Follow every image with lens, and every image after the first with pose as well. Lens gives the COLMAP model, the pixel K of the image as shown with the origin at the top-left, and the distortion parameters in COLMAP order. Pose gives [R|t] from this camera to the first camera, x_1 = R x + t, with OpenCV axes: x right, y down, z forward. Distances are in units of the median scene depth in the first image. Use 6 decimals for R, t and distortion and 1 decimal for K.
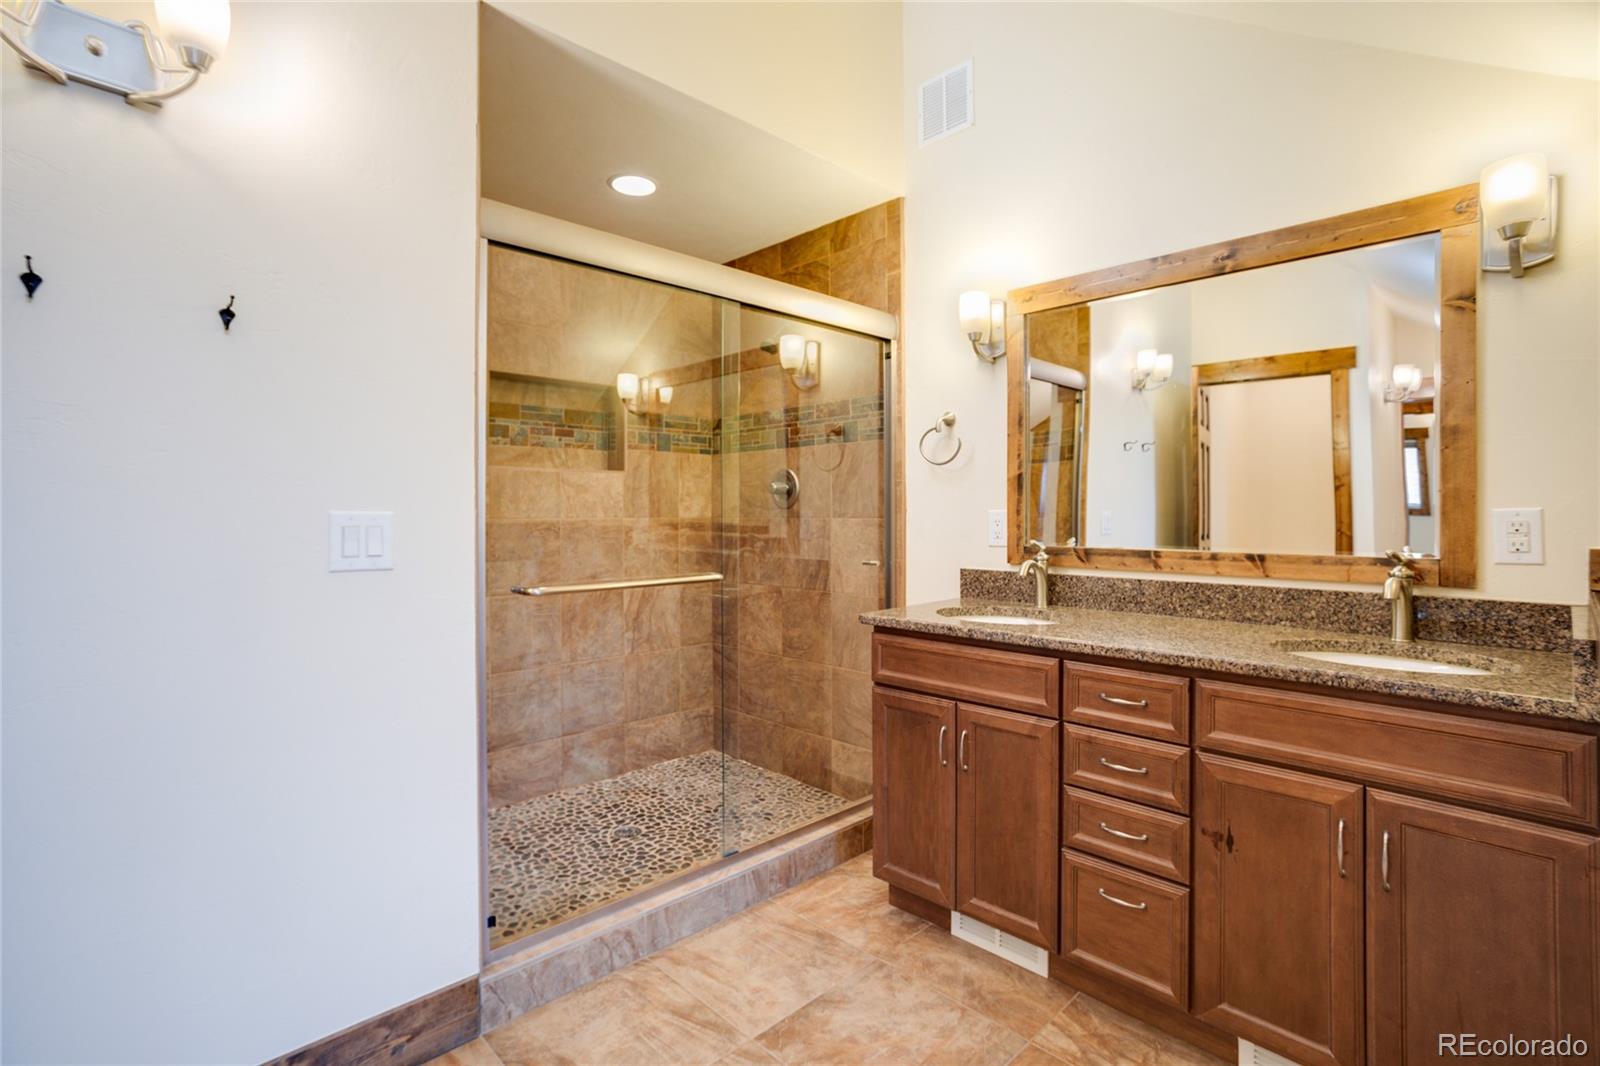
lens RADIAL K [[773.2, 0, 797.1], [0, 773.2, 510.0], [0, 0, 1]] dist [-0.029777, 0.028540]
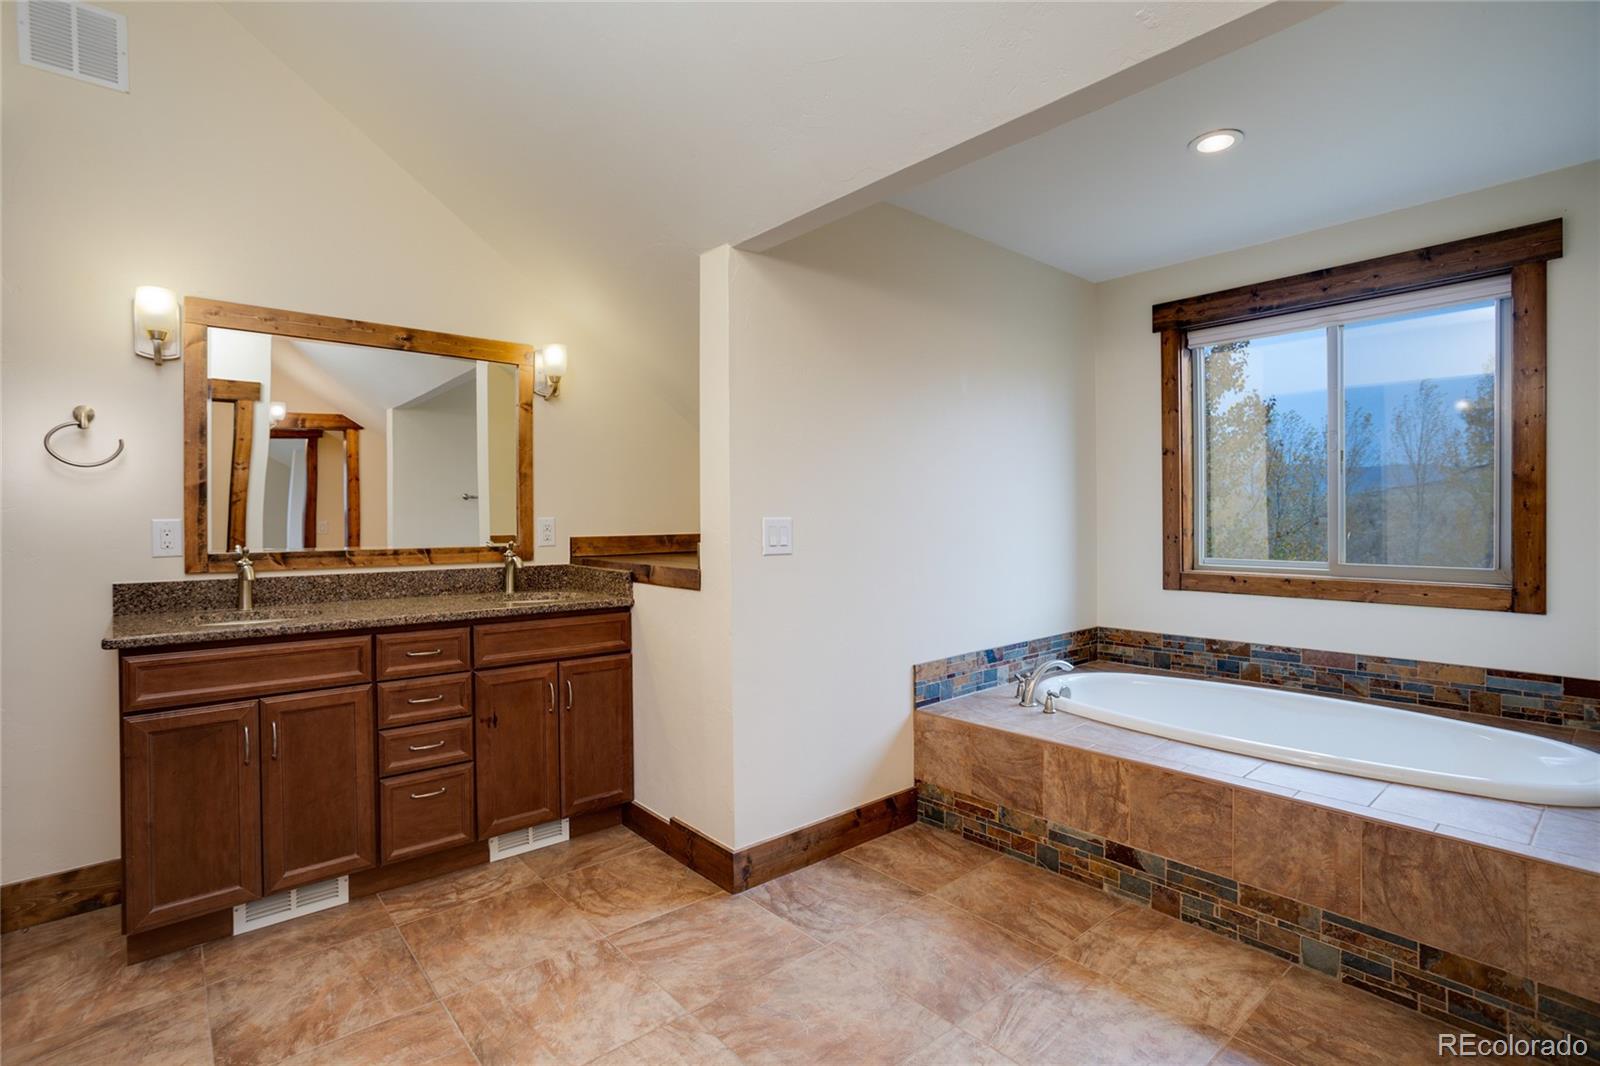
lens RADIAL K [[773.2, 0, 797.1], [0, 773.2, 510.0], [0, 0, 1]] dist [-0.029777, 0.028540]
pose [[0.061328, 0.013614, 0.998025, -0.837266], [0.004382, 0.999894, -0.013909, 0.007265], [-0.998108, 0.005227, 0.061262, 0.206729]]
